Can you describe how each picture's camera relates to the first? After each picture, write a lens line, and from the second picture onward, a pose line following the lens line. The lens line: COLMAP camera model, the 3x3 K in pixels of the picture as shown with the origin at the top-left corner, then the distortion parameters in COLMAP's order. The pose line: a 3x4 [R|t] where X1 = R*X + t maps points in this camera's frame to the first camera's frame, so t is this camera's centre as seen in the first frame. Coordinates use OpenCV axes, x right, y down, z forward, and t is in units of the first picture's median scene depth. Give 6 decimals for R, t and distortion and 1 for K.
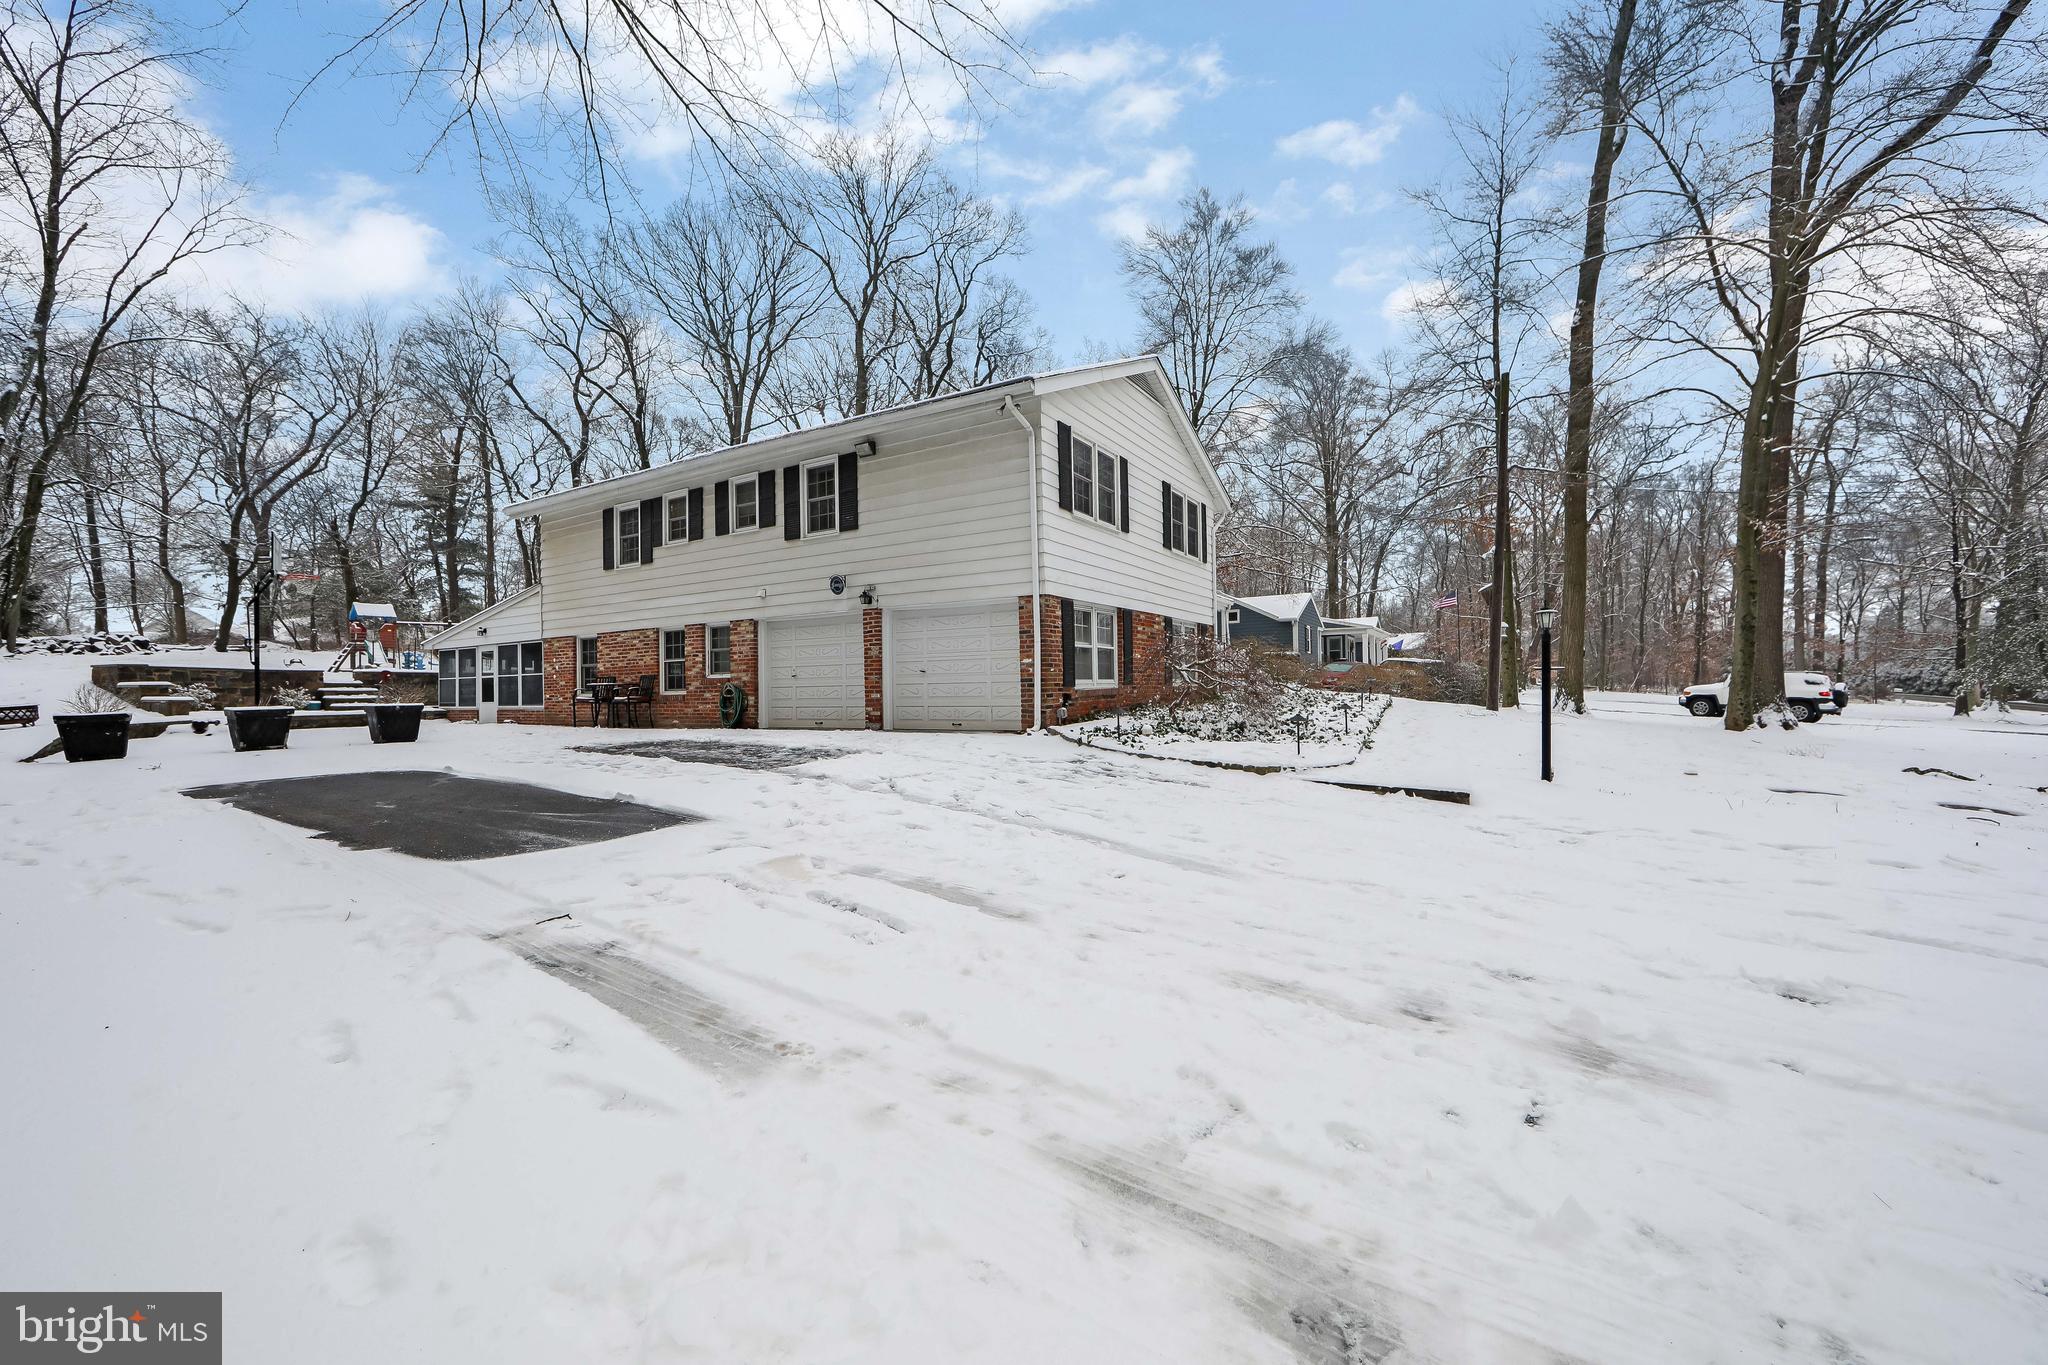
lens RADIAL K [[826.1, 0, 1024.0], [0, 826.1, 682.5], [0, 0, 1]] dist [-0.001126, 0.000764]
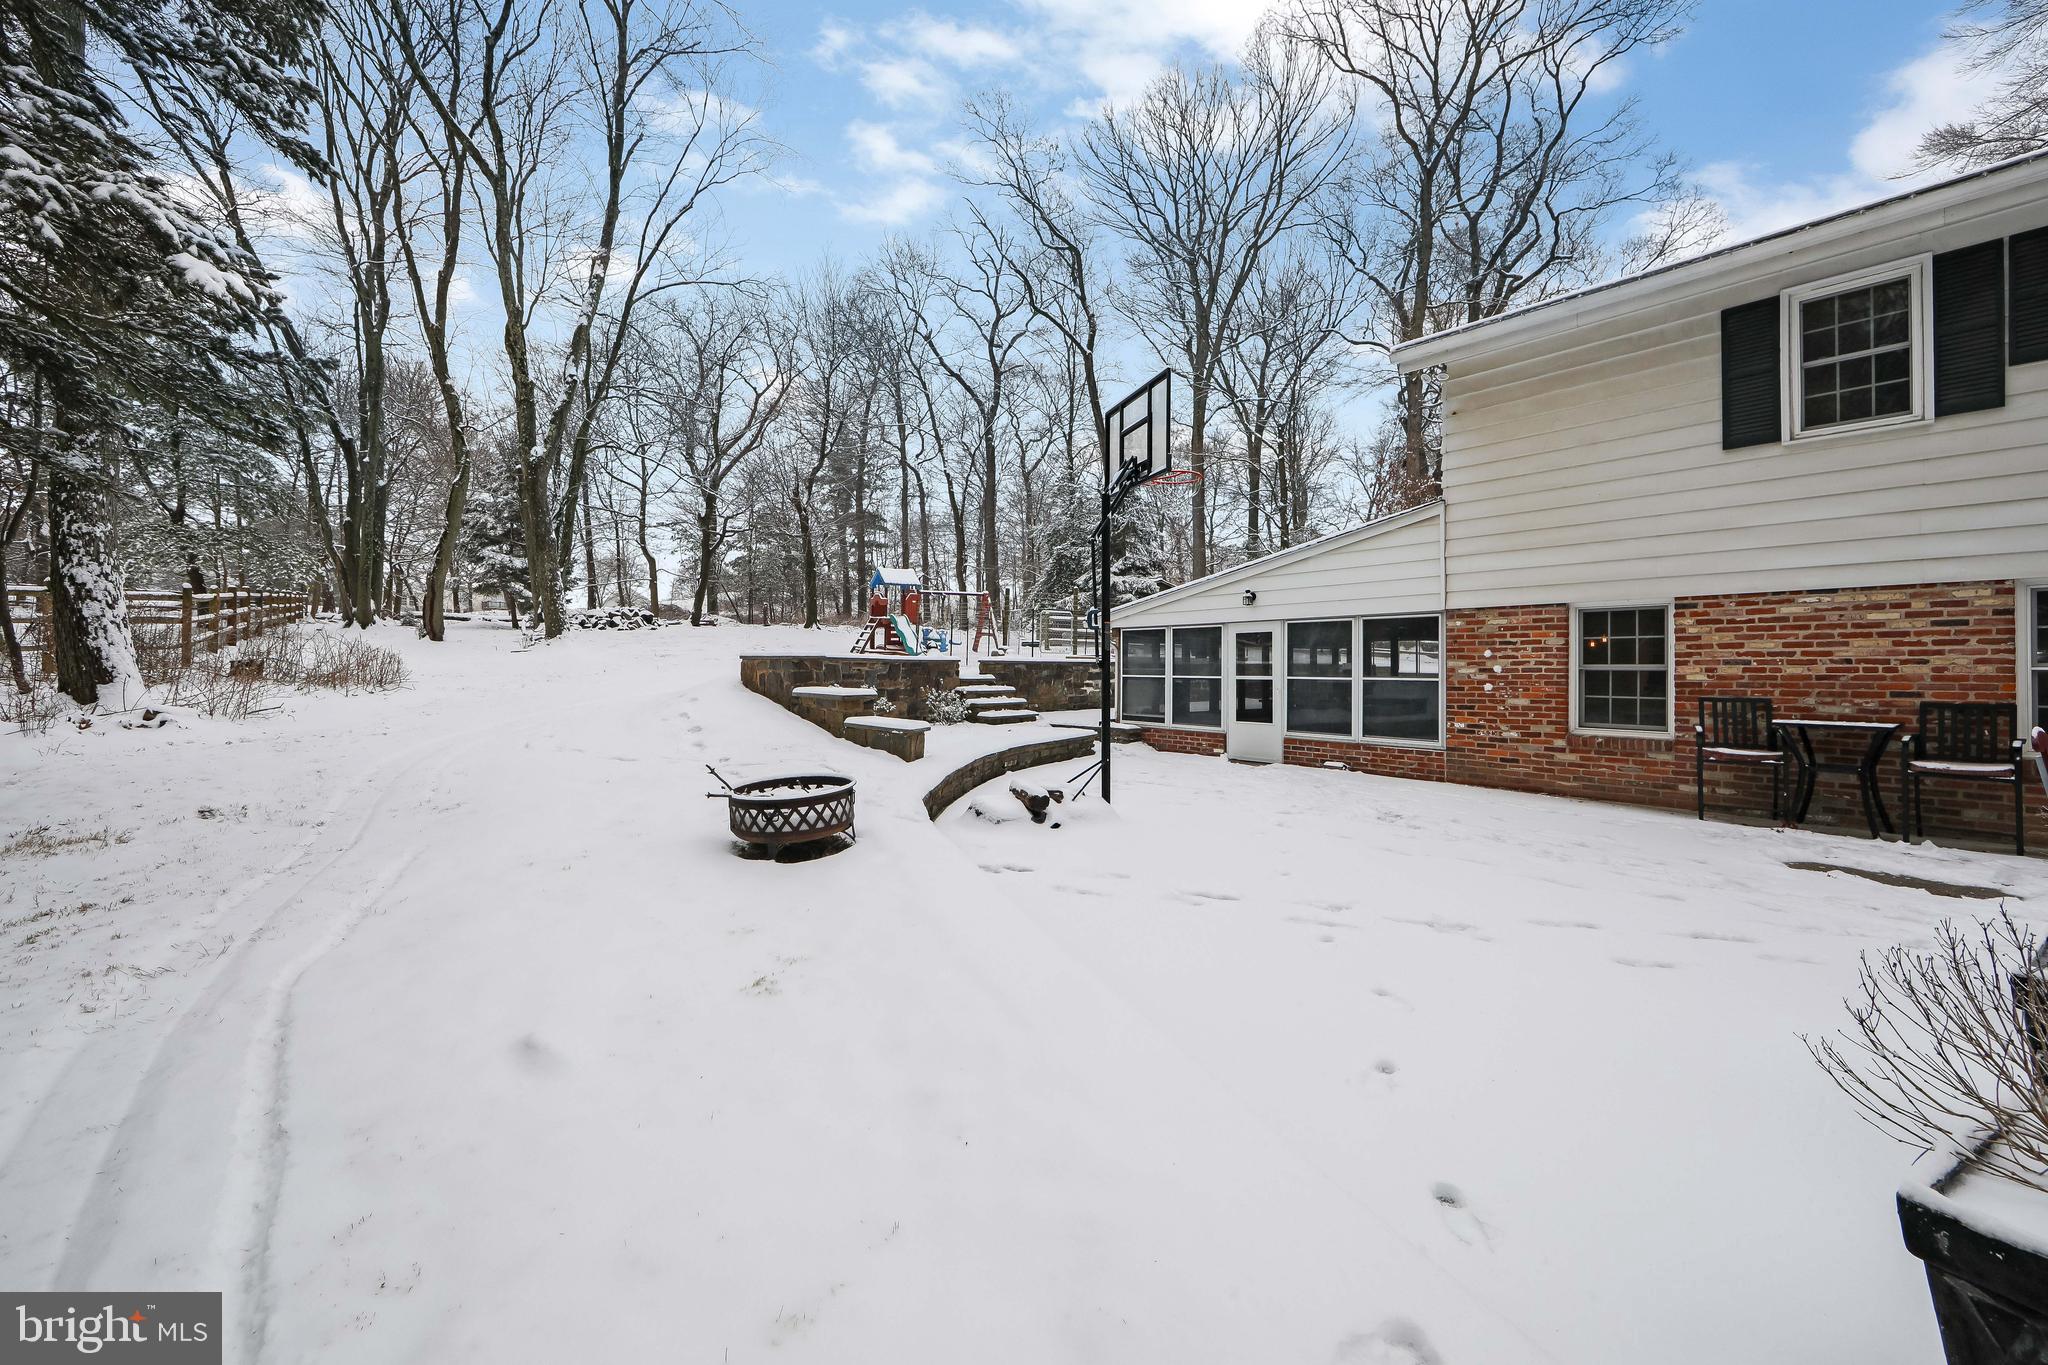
lens RADIAL K [[859.4, 0, 1021.2], [0, 859.4, 652.9], [0, 0, 1]] dist [-0.000975, 0.000111]
pose [[0.939778, 0.012258, -0.341566, -0.379695], [-0.013666, 0.999905, -0.001717, -0.013209], [0.341513, 0.006281, 0.939856, 0.248492]]
